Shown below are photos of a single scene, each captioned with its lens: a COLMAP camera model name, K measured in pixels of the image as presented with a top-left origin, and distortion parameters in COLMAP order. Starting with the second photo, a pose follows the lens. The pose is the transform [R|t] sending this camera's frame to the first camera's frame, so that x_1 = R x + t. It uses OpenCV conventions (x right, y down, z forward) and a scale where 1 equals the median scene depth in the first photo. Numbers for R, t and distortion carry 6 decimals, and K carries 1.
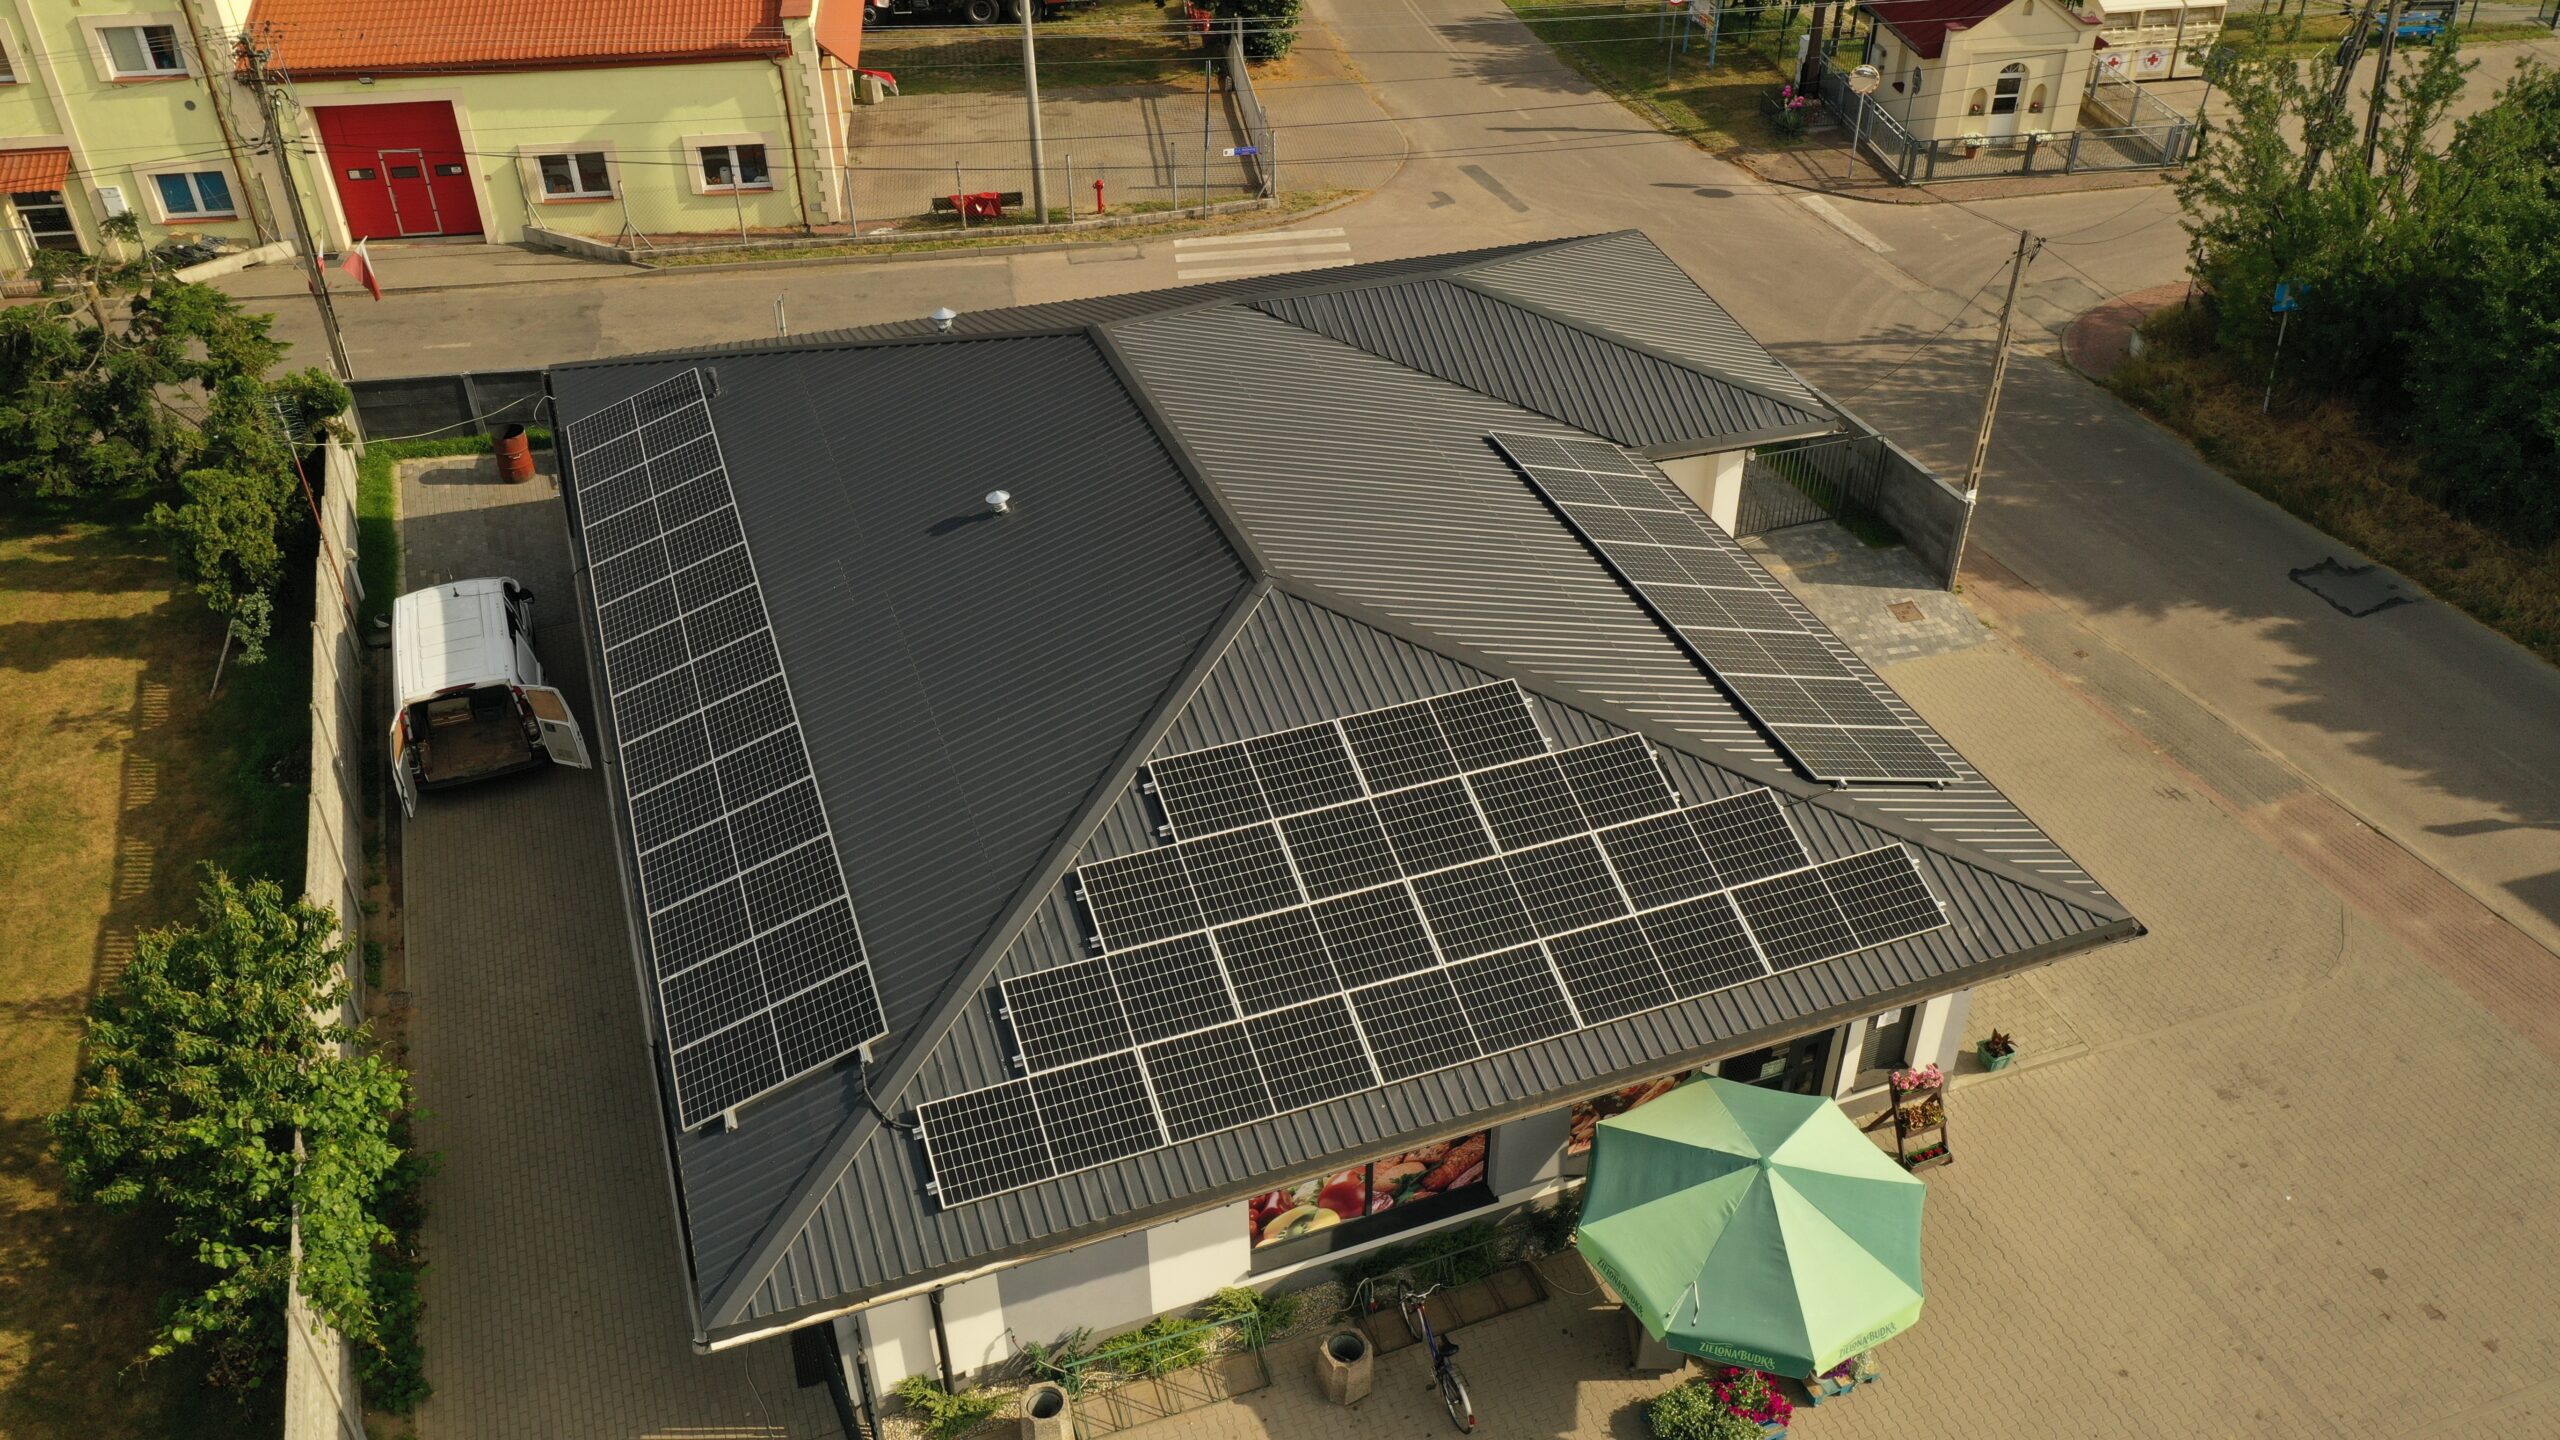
lens RADIAL K [[2021.3, 0, 1300.8], [0, 2021.3, 685.1], [0, 0, 1]] dist [-0.000882, 0.000639]
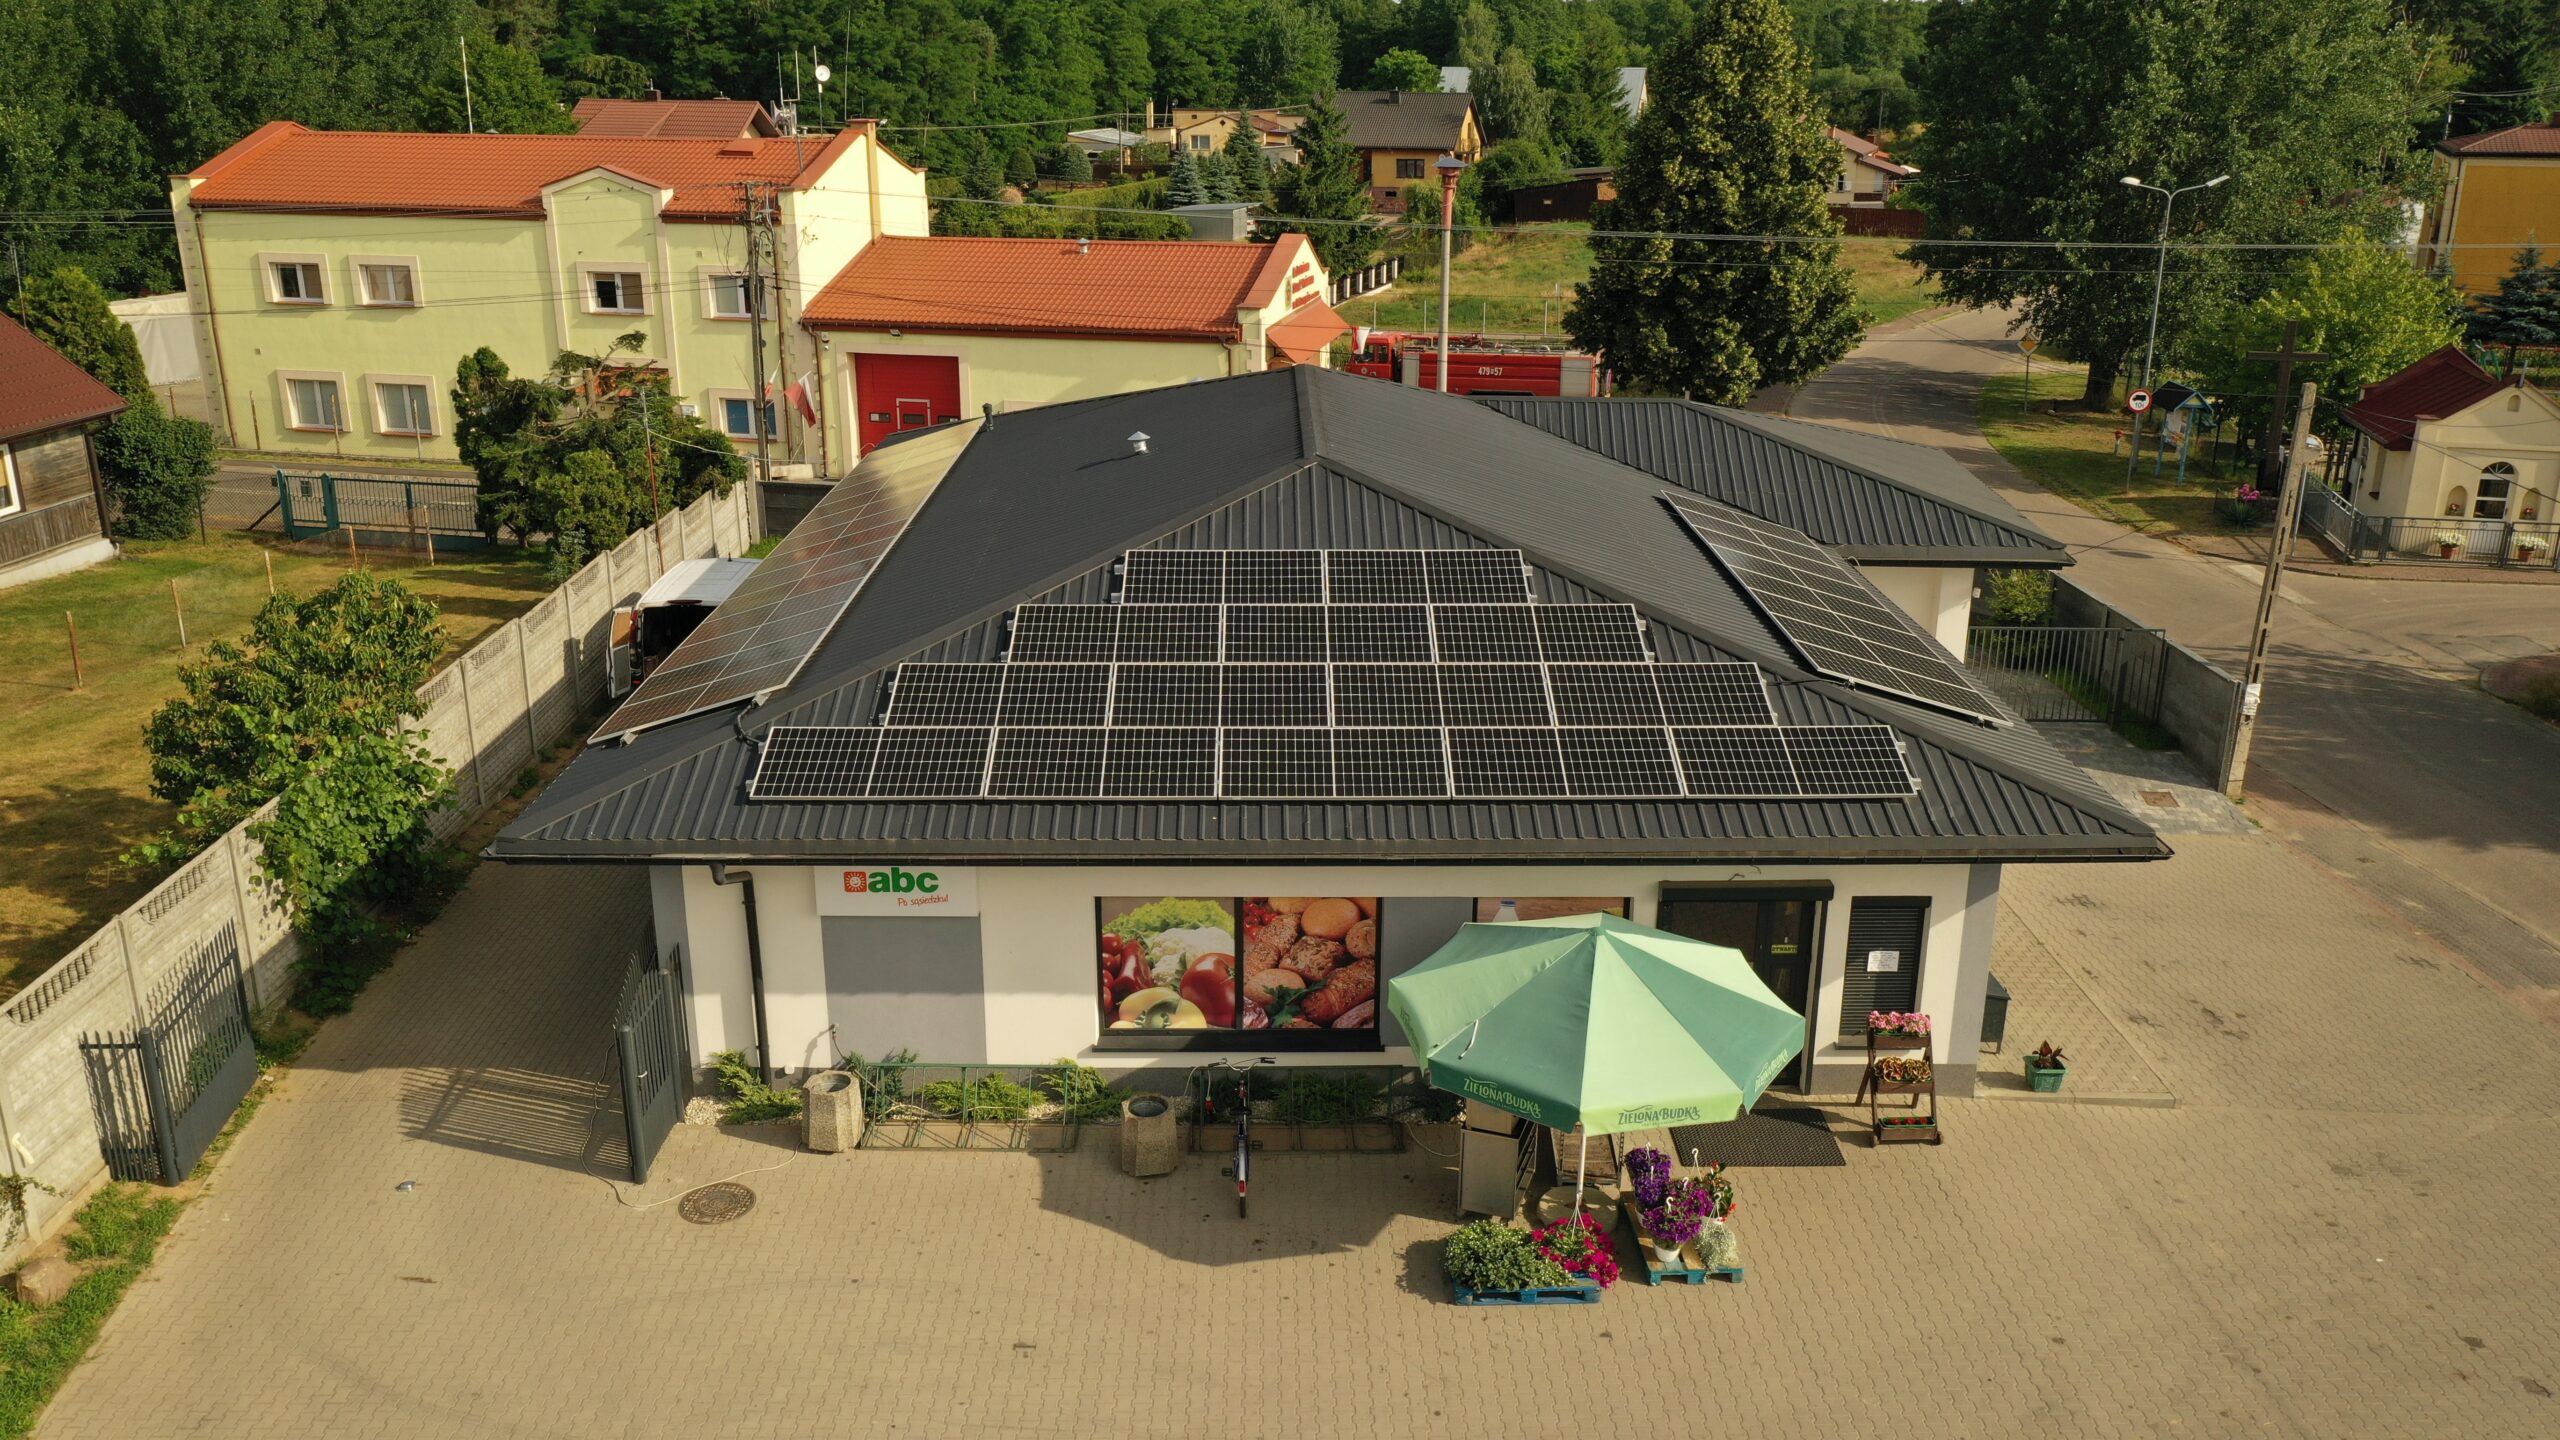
lens RADIAL K [[2021.3, 0, 1300.8], [0, 2021.3, 685.1], [0, 0, 1]] dist [-0.000882, 0.000639]
pose [[0.942187, 0.111492, -0.315996, 0.222420], [-0.202892, 0.940324, -0.273178, 0.239488], [0.266681, 0.321498, 0.908582, 0.076253]]
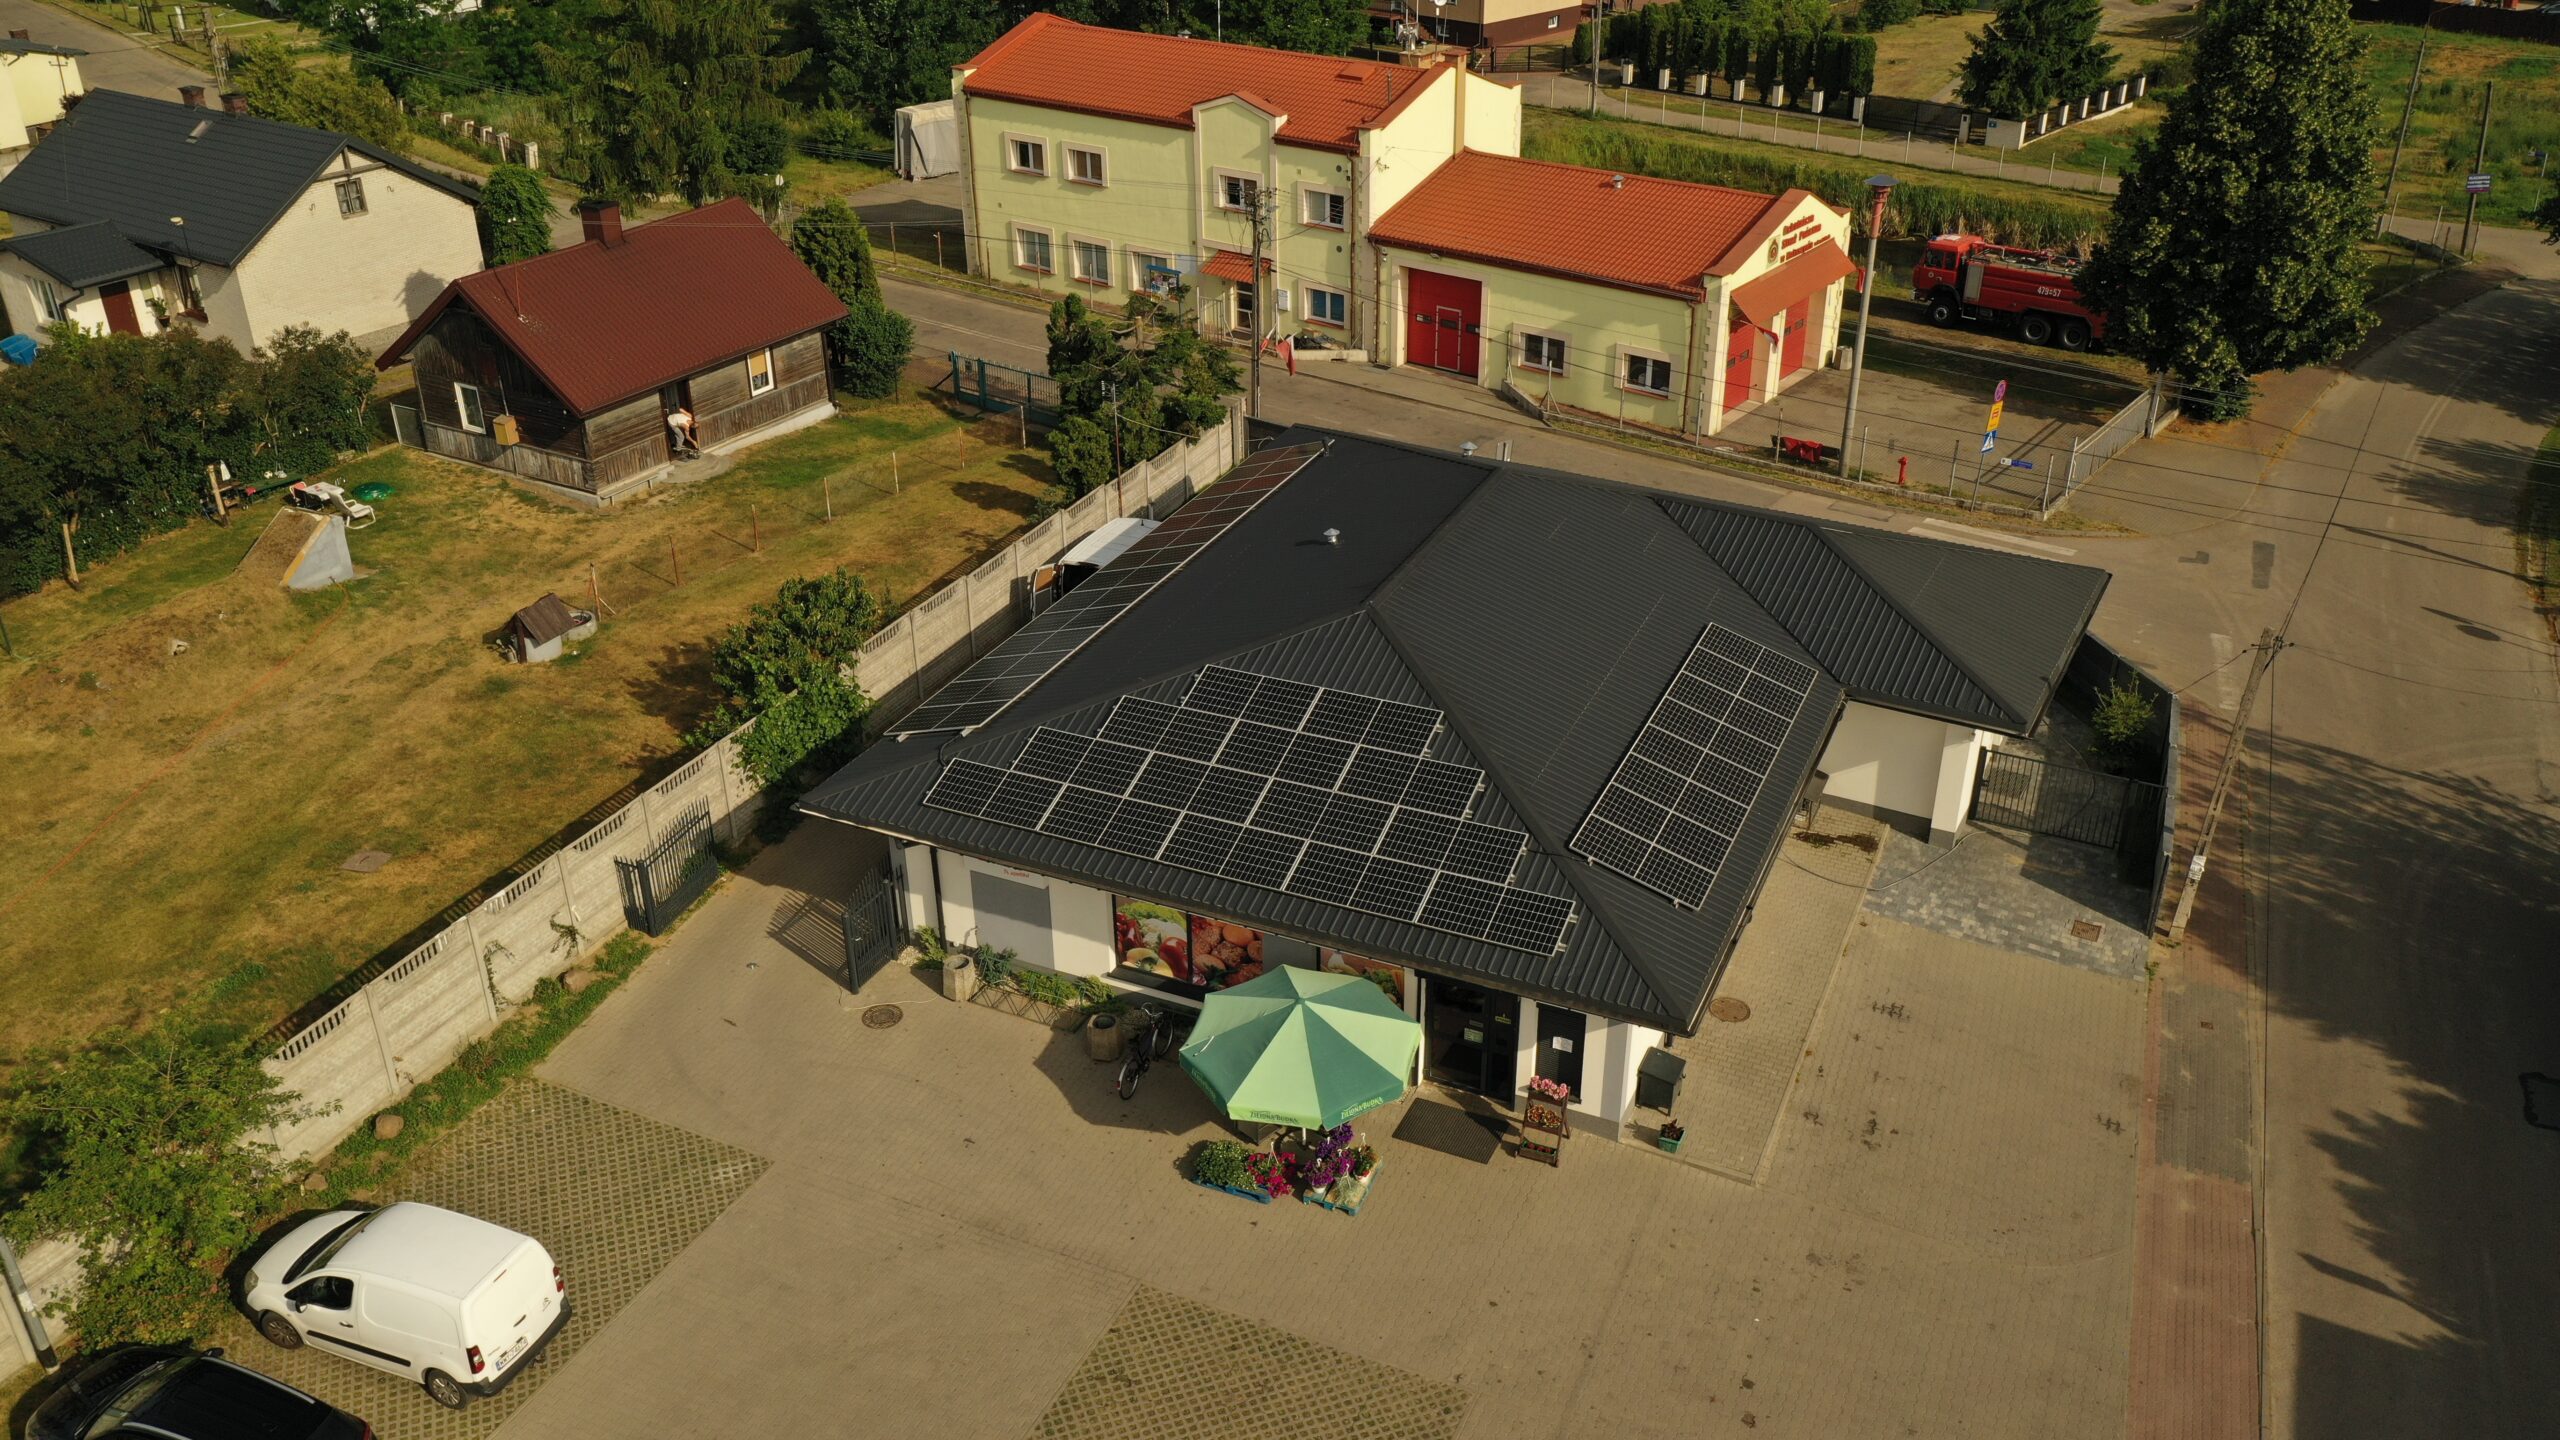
lens RADIAL K [[2021.3, 0, 1300.8], [0, 2021.3, 685.1], [0, 0, 1]] dist [-0.000882, 0.000639]
pose [[0.711404, 0.323674, -0.623811, 0.646820], [-0.407066, 0.913347, 0.009680, 0.004658], [0.572889, 0.247046, 0.781515, -0.135844]]
